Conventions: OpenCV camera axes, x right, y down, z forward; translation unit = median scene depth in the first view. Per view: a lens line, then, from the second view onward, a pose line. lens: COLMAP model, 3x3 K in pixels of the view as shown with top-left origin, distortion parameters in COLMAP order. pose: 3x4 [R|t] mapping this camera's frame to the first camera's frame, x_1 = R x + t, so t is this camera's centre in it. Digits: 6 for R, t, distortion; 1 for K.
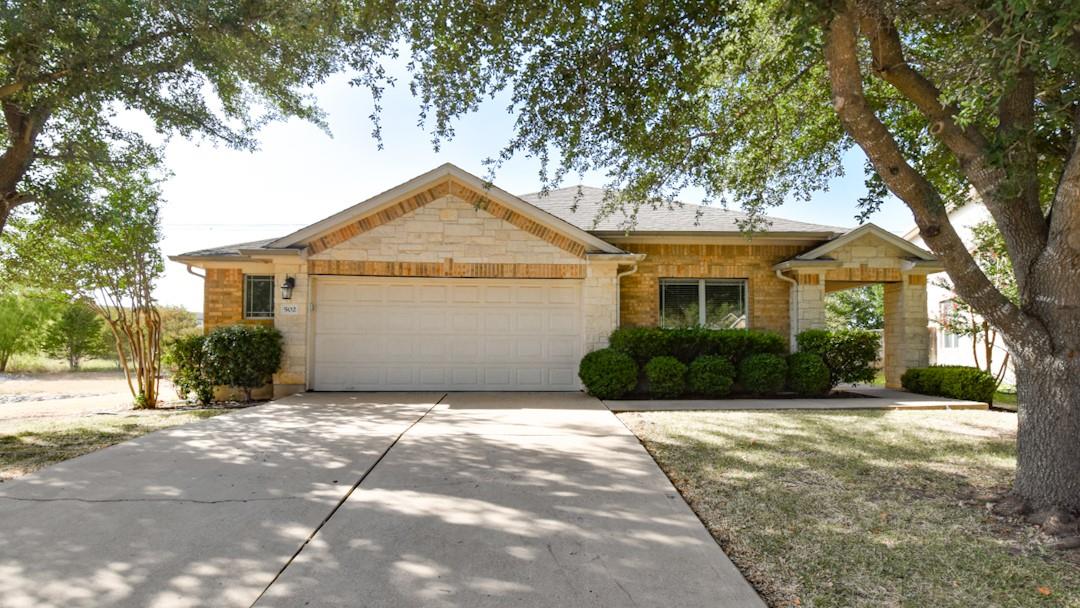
lens RADIAL K [[547.4, 0, 467.6], [0, 547.4, 312.2], [0, 0, 1]] dist [0.015813, -0.000773]
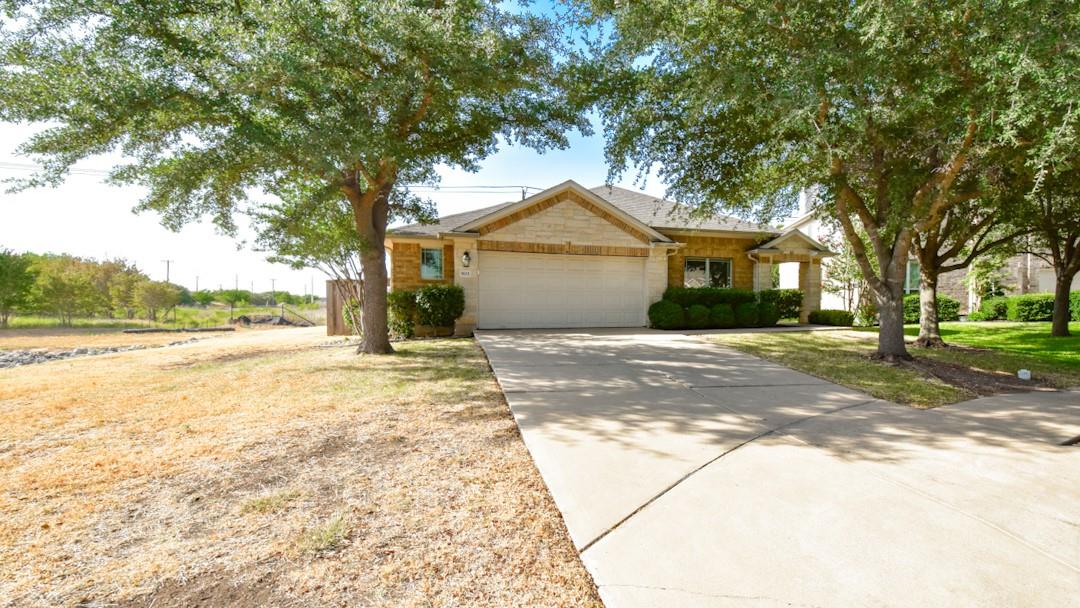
lens RADIAL K [[517.2, 0, 536.8], [0, 517.2, 285.6], [0, 0, 1]] dist [-0.002330, -0.001068]
pose [[0.965831, 0.007436, 0.259066, -0.493495], [-0.015636, 0.999439, 0.029605, -0.016736], [-0.258700, -0.032644, 0.965406, -0.380634]]
